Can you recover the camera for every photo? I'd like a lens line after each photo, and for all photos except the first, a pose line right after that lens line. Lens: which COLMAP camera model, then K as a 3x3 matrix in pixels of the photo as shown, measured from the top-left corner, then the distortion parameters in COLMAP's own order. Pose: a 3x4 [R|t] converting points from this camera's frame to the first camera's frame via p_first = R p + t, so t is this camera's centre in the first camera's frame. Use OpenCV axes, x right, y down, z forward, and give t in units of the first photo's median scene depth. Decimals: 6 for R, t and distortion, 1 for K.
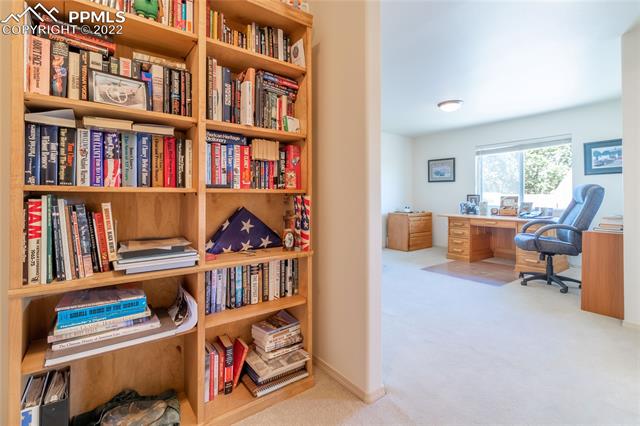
lens RADIAL K [[301.6, 0, 322.4], [0, 301.6, 200.6], [0, 0, 1]] dist [0.000271, -0.000061]
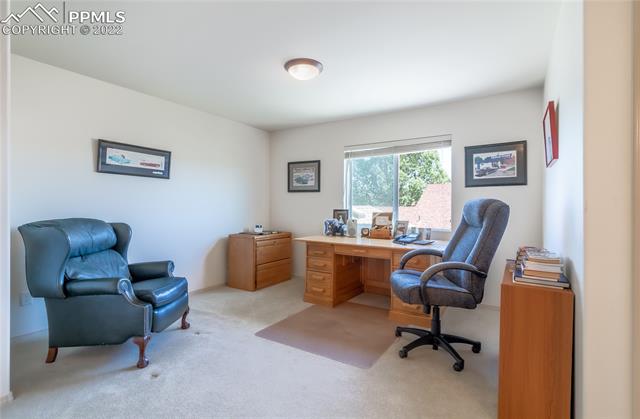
lens RADIAL K [[303.7, 0, 318.6], [0, 303.7, 211.7], [0, 0, 1]] dist [-0.055761, -0.000007]
pose [[0.936673, 0.008342, 0.350105, 0.204984], [-0.007924, 0.999965, -0.002629, -0.013544], [-0.350115, -0.000312, 0.936707, 0.347030]]
